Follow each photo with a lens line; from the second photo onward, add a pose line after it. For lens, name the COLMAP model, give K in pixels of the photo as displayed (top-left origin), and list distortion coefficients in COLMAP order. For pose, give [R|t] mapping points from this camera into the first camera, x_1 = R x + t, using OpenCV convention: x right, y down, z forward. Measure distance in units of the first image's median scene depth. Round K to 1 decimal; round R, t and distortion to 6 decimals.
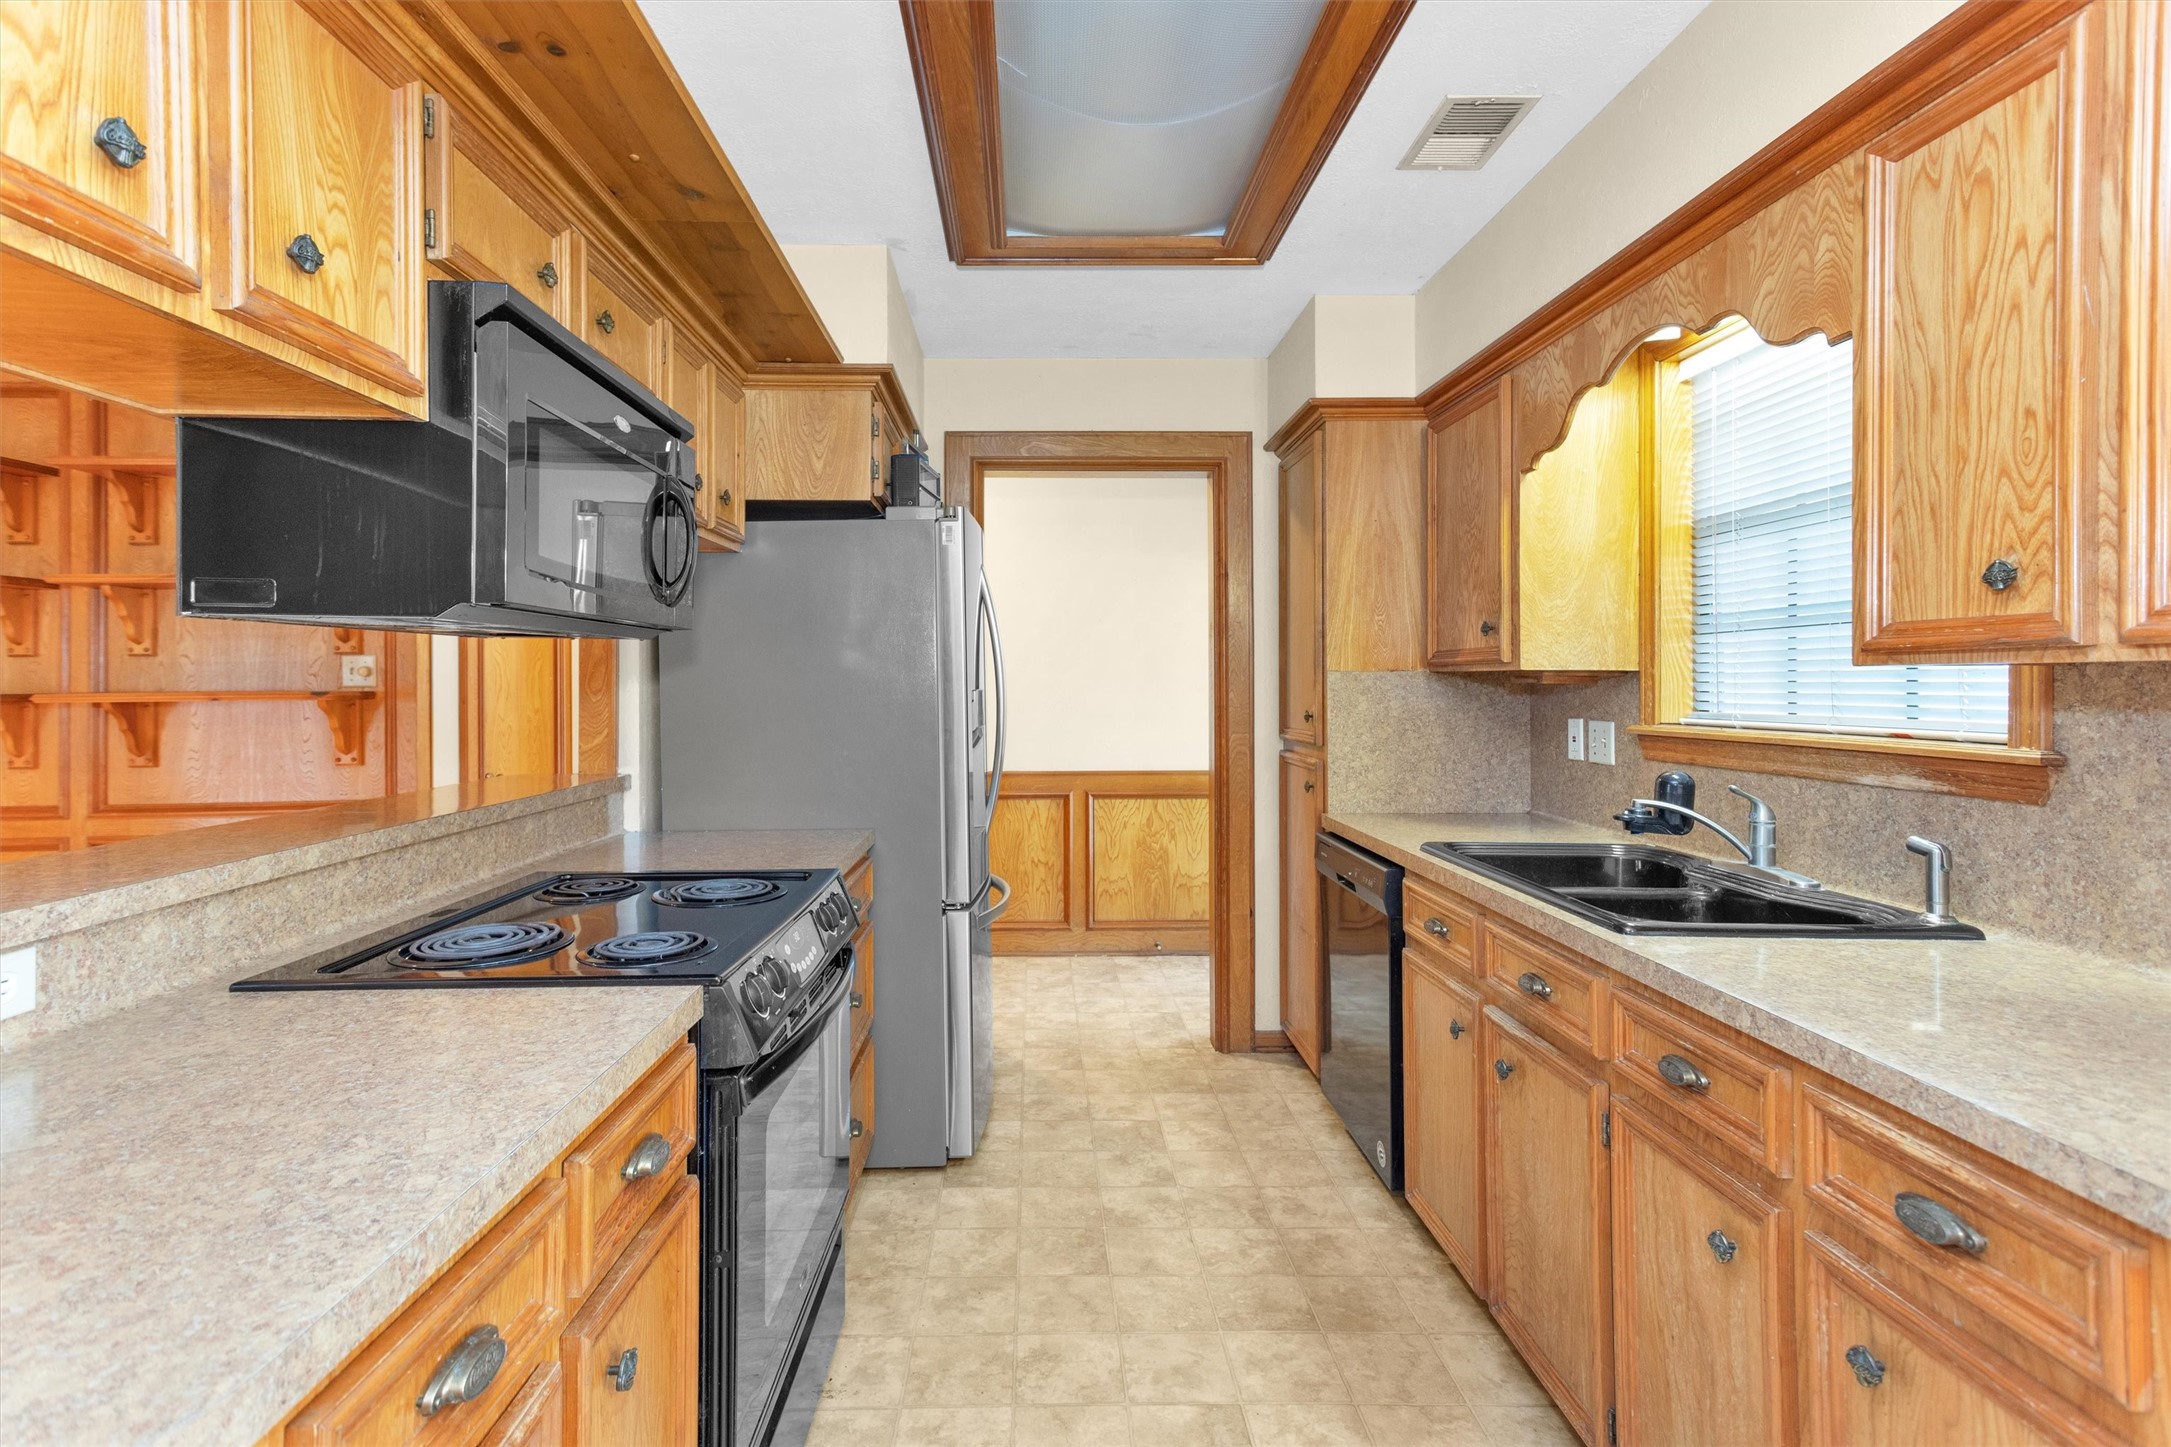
lens RADIAL K [[1068.6, 0, 1028.8], [0, 1068.6, 679.2], [0, 0, 1]] dist [0.021495, 0.000340]
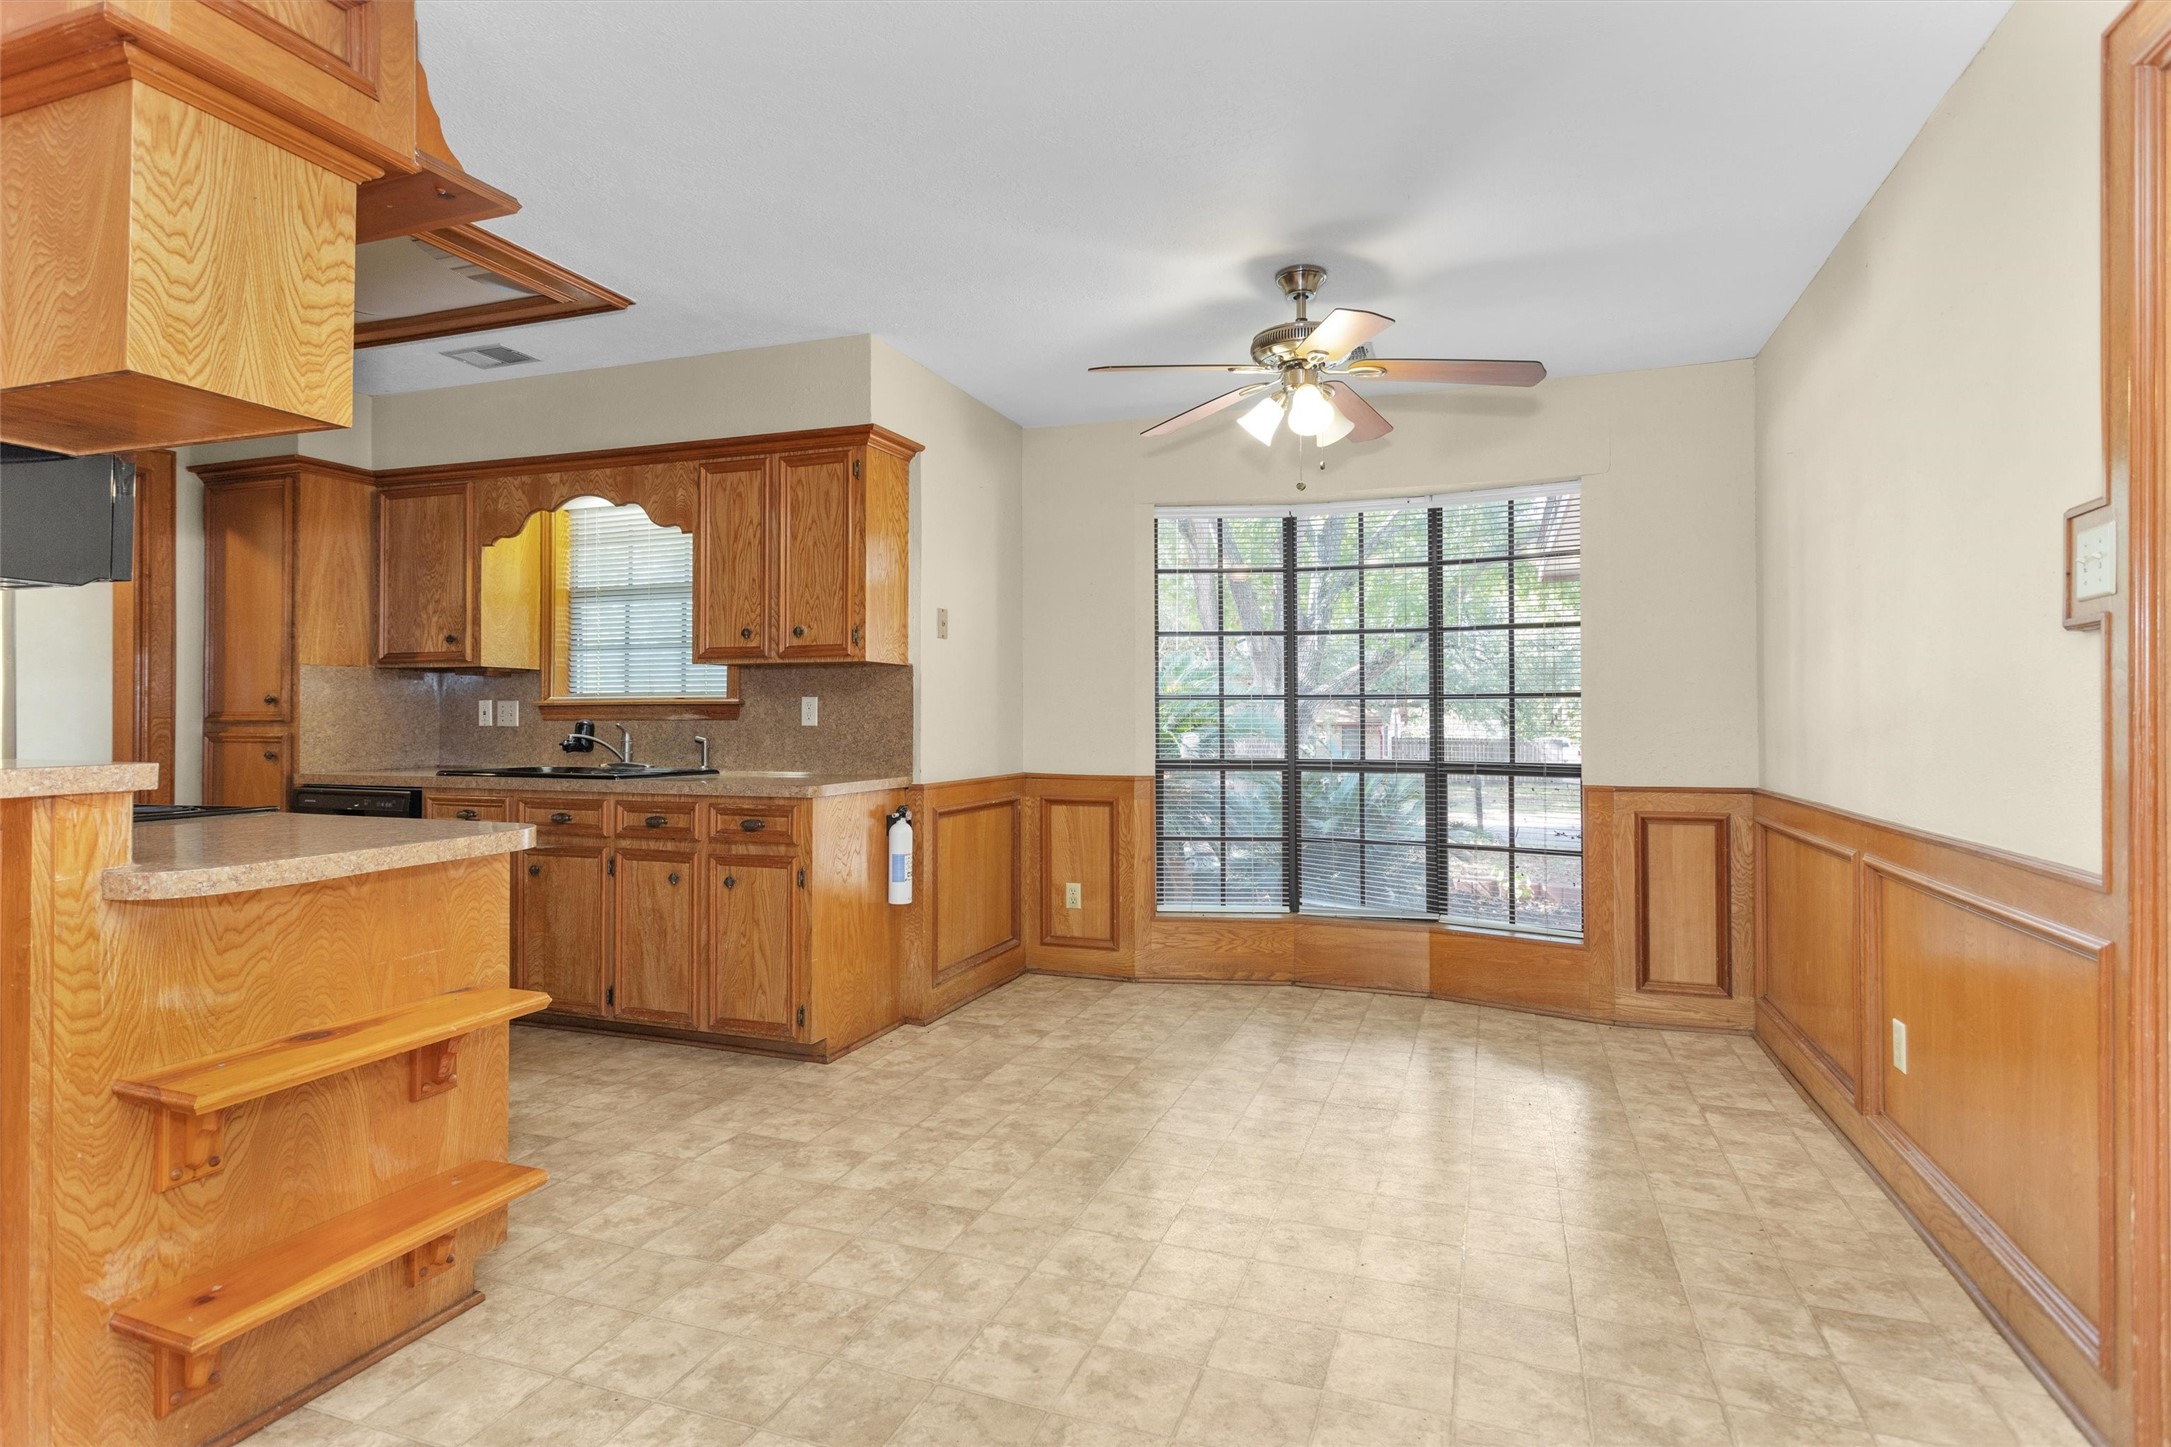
lens RADIAL K [[1031.9, 0, 1073.2], [0, 1031.9, 701.5], [0, 0, 1]] dist [0.005653, 0.000617]
pose [[0.362546, 0.010341, 0.931909, -1.056241], [-0.005274, 0.999945, -0.009044, 0.084757], [-0.931951, -0.001636, 0.362580, -0.638402]]
